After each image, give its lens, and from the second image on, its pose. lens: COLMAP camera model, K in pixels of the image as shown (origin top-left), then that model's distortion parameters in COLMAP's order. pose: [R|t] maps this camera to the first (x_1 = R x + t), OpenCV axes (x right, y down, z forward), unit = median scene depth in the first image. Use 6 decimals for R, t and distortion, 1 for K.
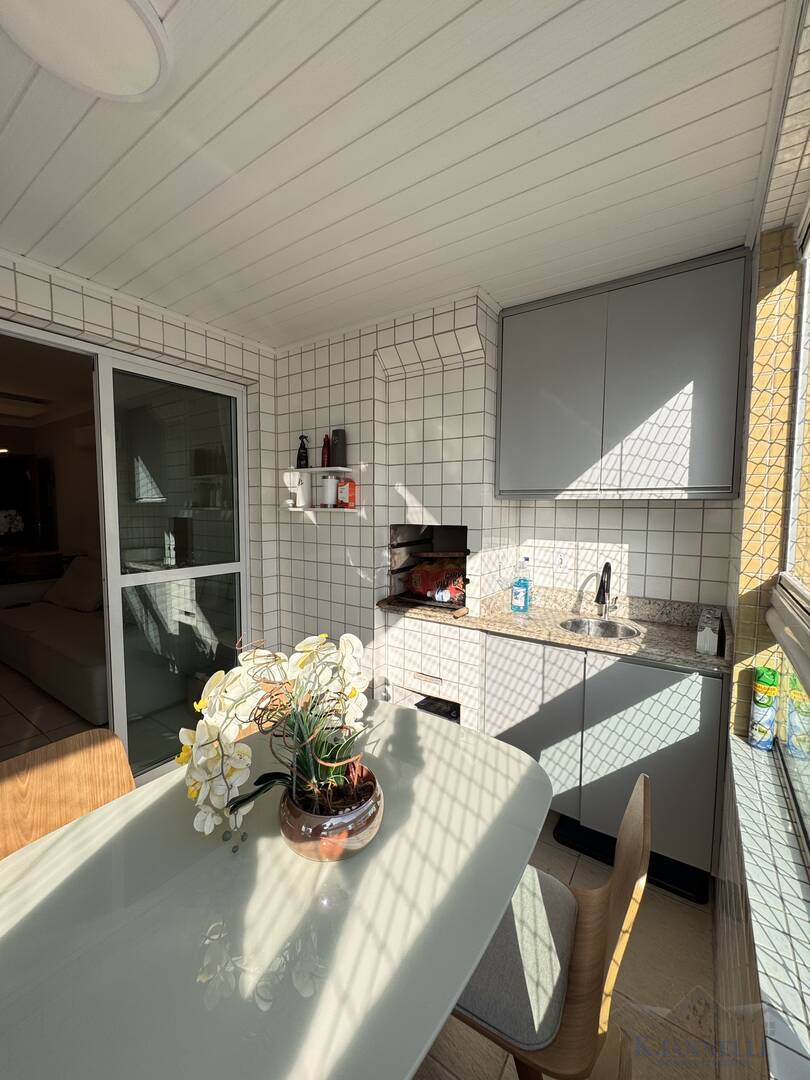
lens RADIAL K [[432.1, 0, 405.6], [0, 432.1, 538.3], [0, 0, 1]] dist [-0.001704, -0.000402]
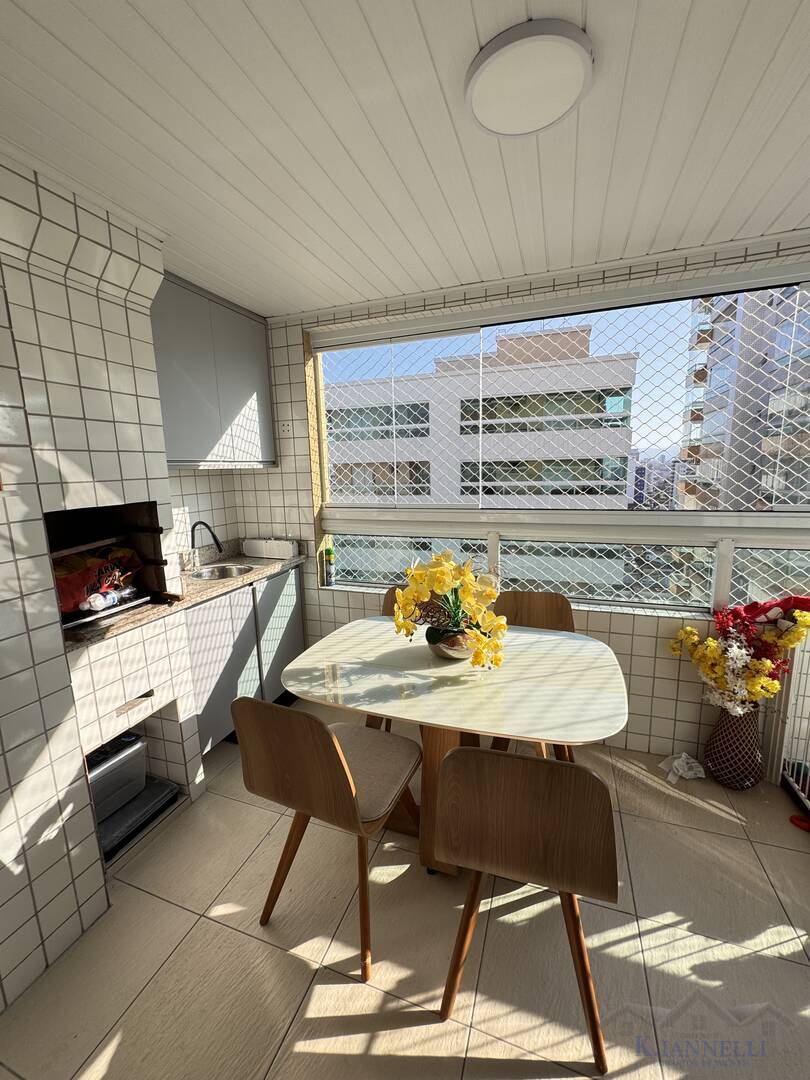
lens RADIAL K [[432.1, 0, 405.6], [0, 432.1, 538.3], [0, 0, 1]] dist [-0.001704, -0.000402]
pose [[-0.253012, -0.156280, 0.954757, -0.831801], [0.095421, 0.978024, 0.185376, -0.068041], [-0.962746, 0.138006, -0.232539, 0.727967]]
